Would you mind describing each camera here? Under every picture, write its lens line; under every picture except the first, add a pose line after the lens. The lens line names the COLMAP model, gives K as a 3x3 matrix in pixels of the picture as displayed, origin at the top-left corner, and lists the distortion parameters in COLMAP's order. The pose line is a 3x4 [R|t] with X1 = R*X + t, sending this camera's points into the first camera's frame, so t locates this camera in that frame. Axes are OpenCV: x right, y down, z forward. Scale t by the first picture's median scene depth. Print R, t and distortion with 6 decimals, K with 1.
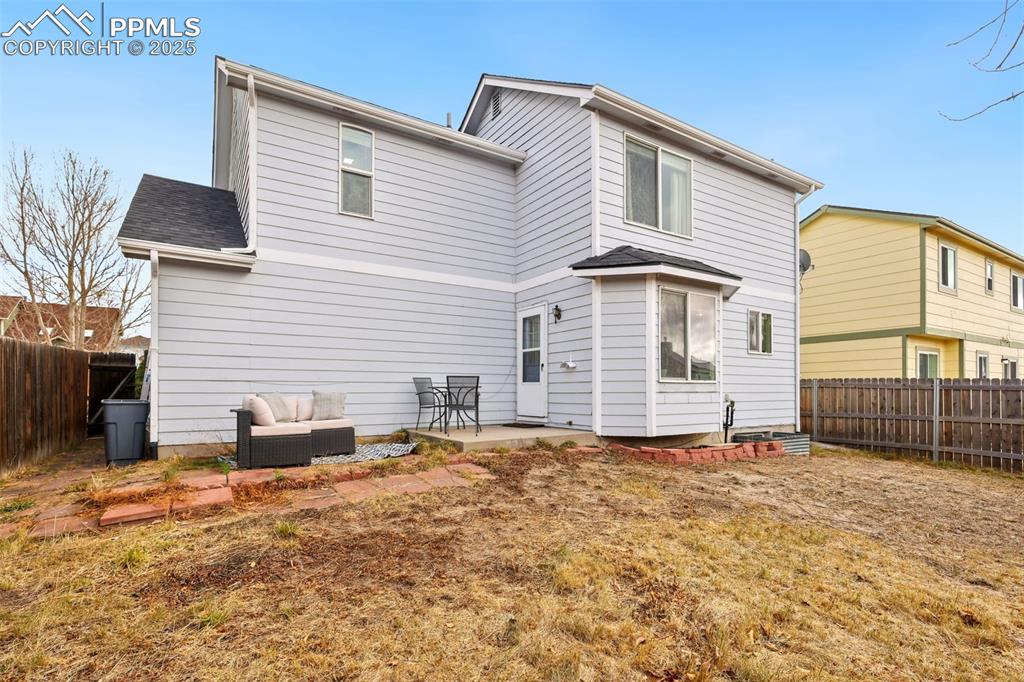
lens RADIAL K [[494.9, 0, 511.1], [0, 494.9, 390.8], [0, 0, 1]] dist [0.001994, 0.000200]
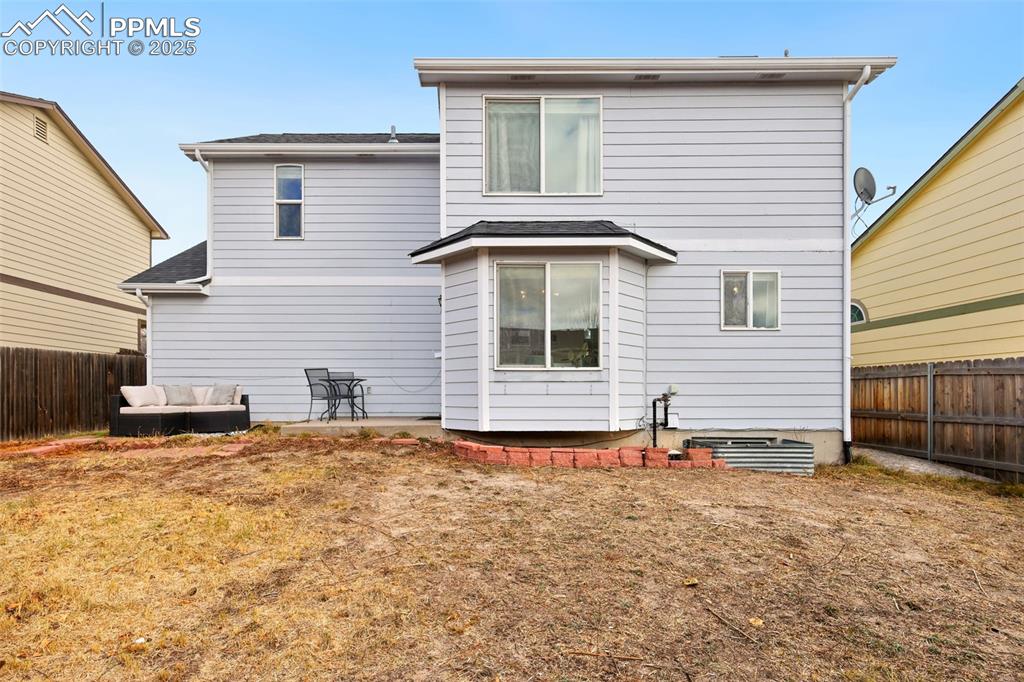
lens RADIAL K [[487.8, 0, 510.3], [0, 487.8, 397.8], [0, 0, 1]] dist [0.002015, 0.000817]
pose [[0.847937, 0.002921, -0.530090, 0.742852], [0.001821, 0.999963, 0.008423, 0.023334], [0.530095, -0.008107, 0.847900, 0.263349]]
